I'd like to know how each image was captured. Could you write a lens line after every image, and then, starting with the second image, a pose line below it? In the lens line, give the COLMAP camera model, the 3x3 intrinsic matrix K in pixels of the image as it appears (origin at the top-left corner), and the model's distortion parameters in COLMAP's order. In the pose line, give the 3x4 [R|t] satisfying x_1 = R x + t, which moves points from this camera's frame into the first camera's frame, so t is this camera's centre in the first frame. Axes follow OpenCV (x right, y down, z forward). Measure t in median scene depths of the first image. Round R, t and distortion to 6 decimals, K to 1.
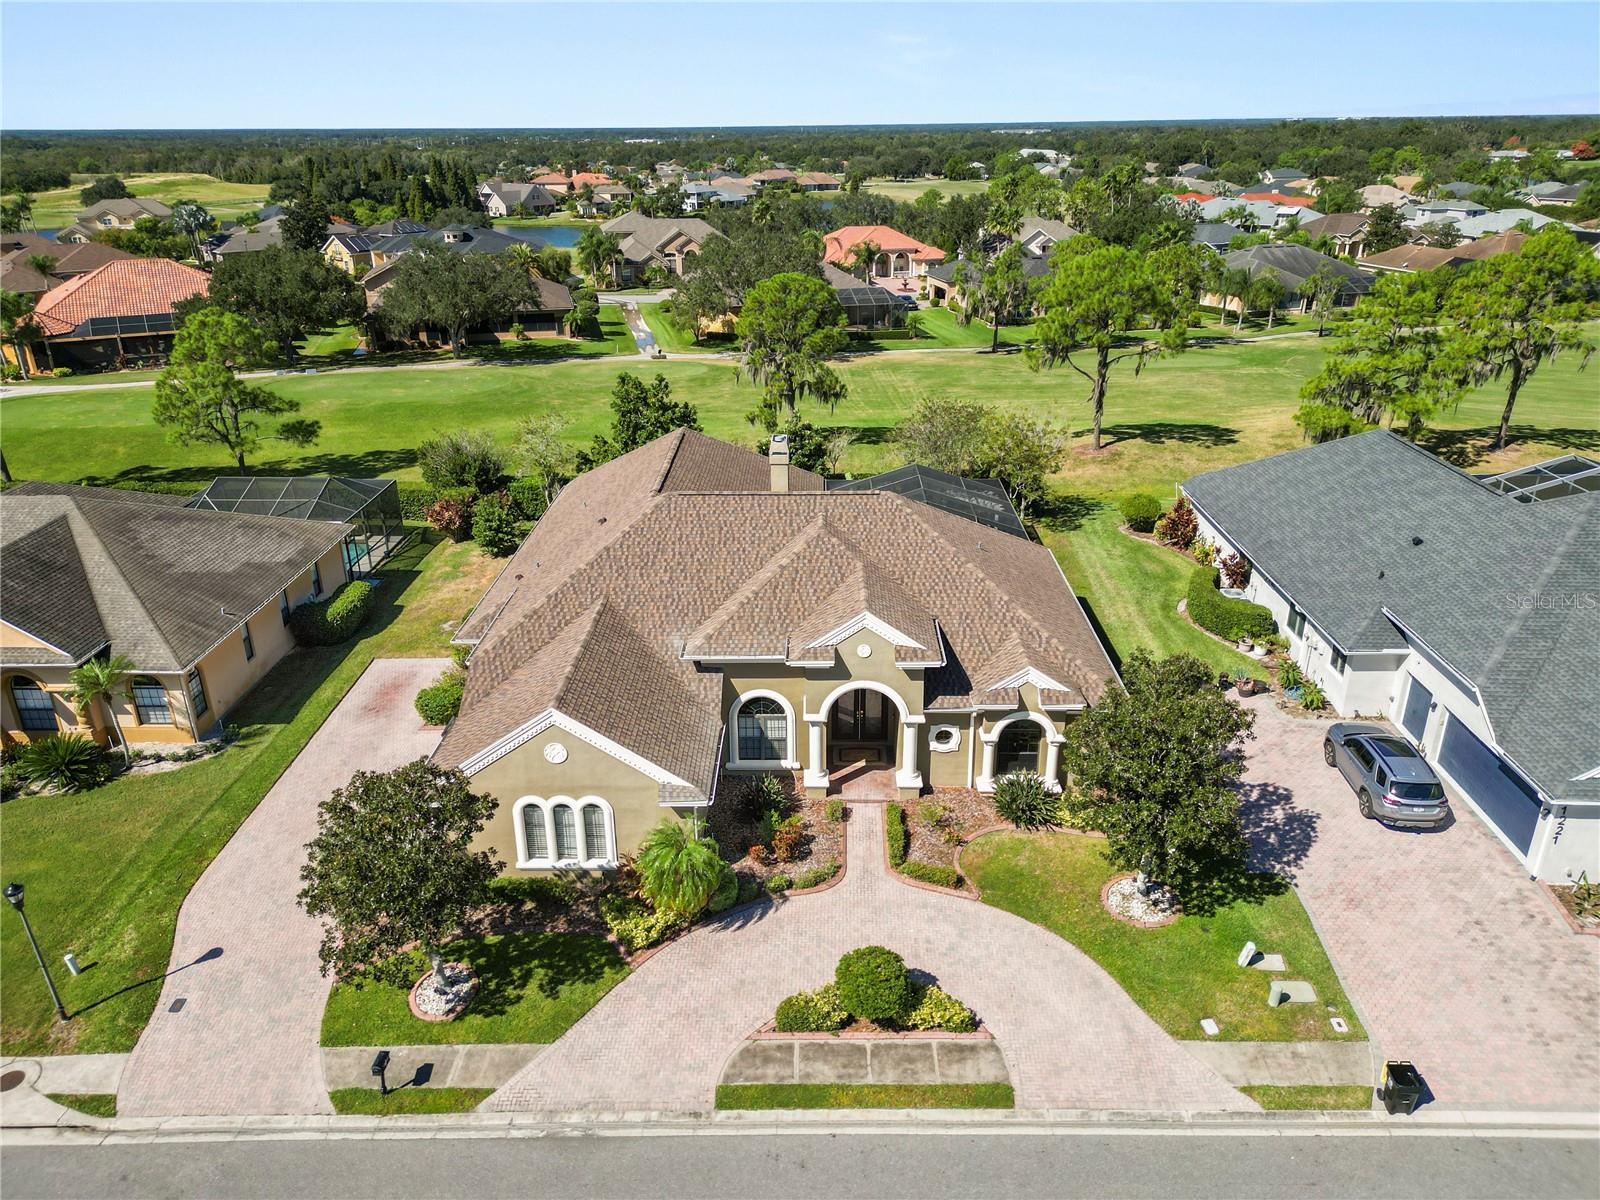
lens RADIAL K [[1121.8, 0, 800.0], [0, 1121.8, 600.0], [0, 0, 1]] dist [0.084301, -0.087541]
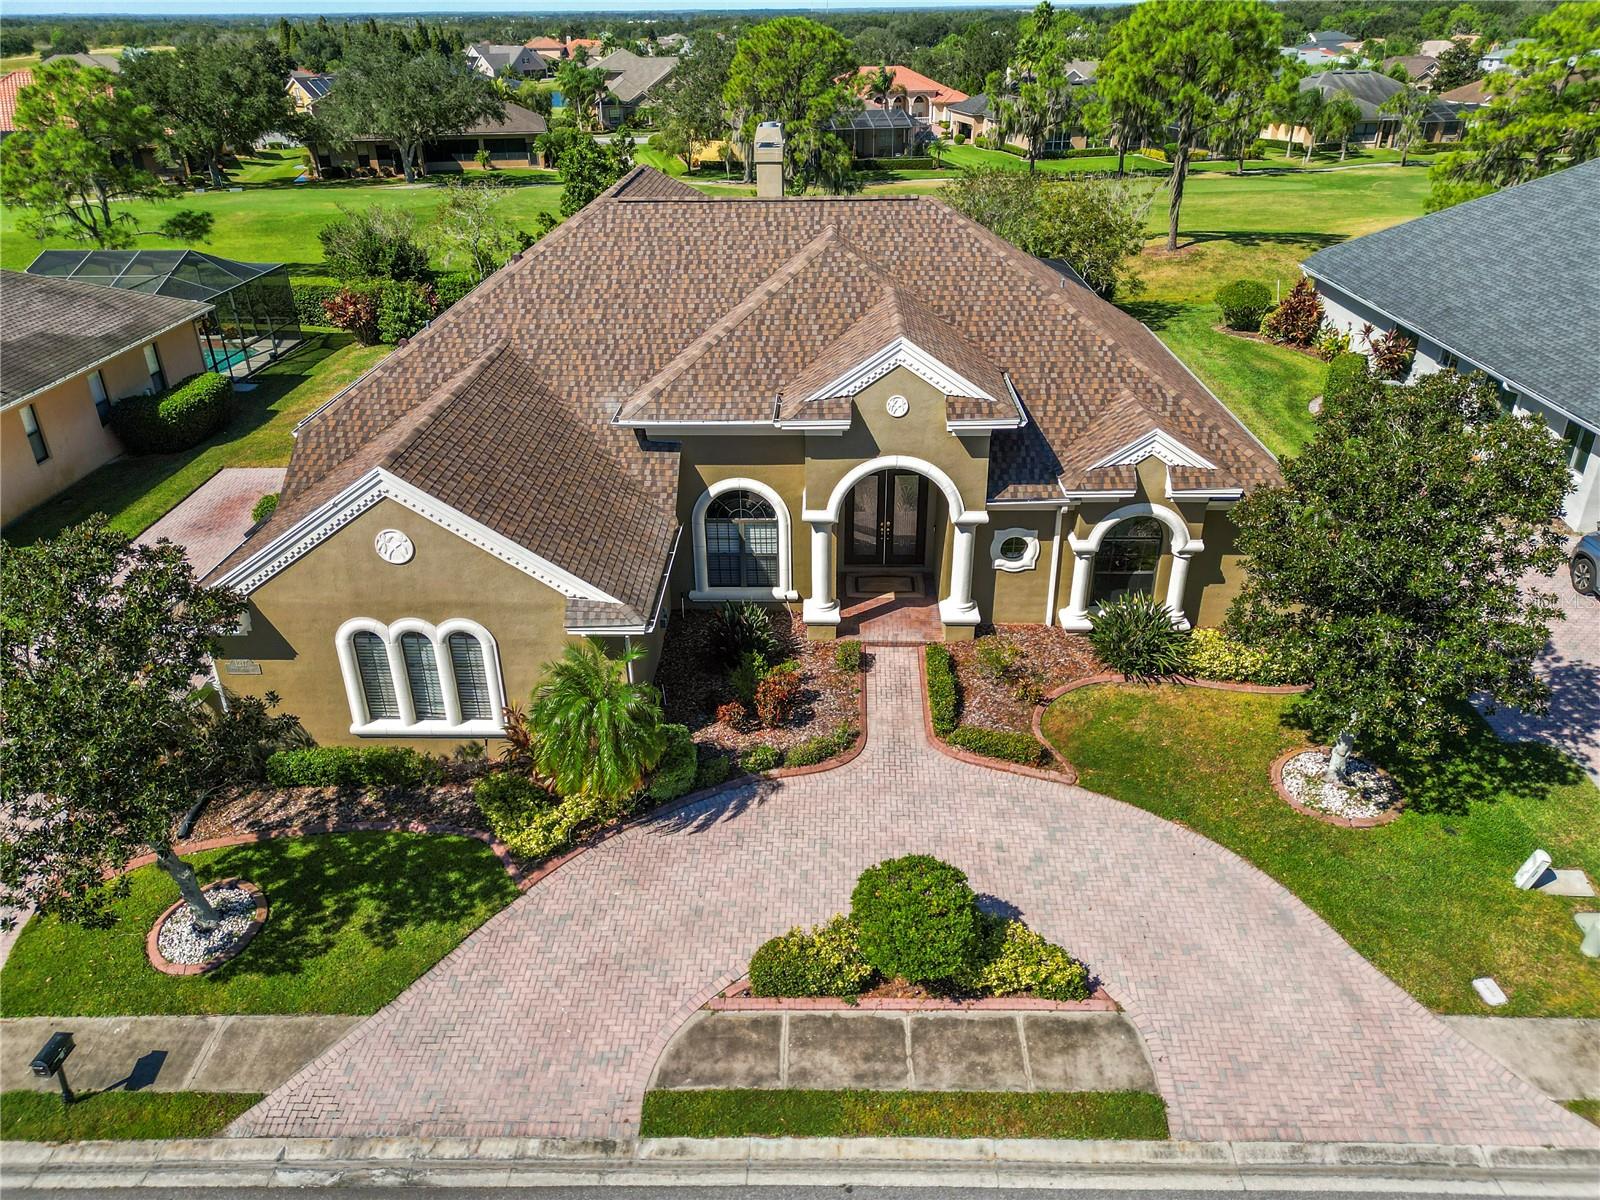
lens RADIAL K [[1112.0, 0, 801.5], [0, 1112.0, 612.6], [0, 0, 1]] dist [0.075929, -0.068006]
pose [[0.999977, 0.001965, -0.006462, 0.007870], [-0.001356, 0.995670, 0.092946, 0.114037], [0.006616, -0.092935, 0.995650, 0.392254]]
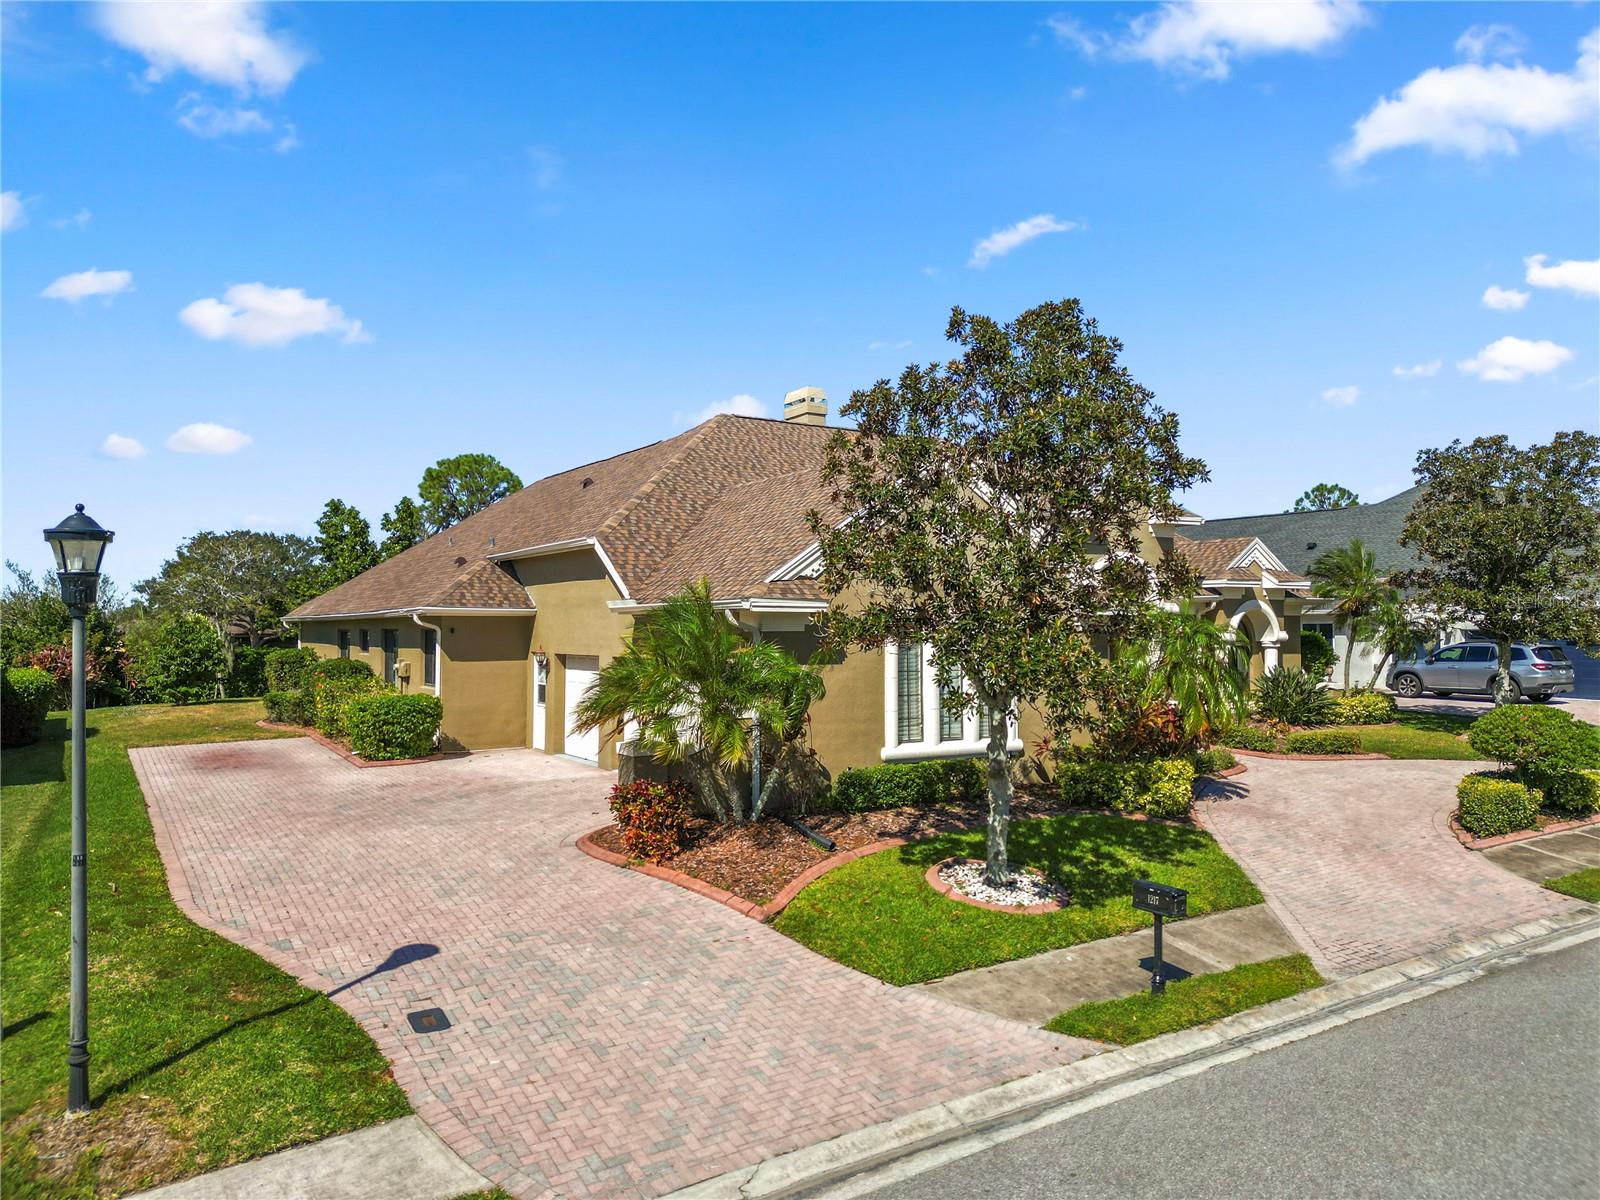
lens RADIAL K [[1121.8, 0, 800.0], [0, 1121.8, 600.0], [0, 0, 1]] dist [0.084301, -0.087541]
pose [[0.833267, 0.021510, 0.552451, -0.610413], [0.209661, 0.912311, -0.351755, 0.363476], [-0.511574, 0.408933, 0.755689, 0.601409]]
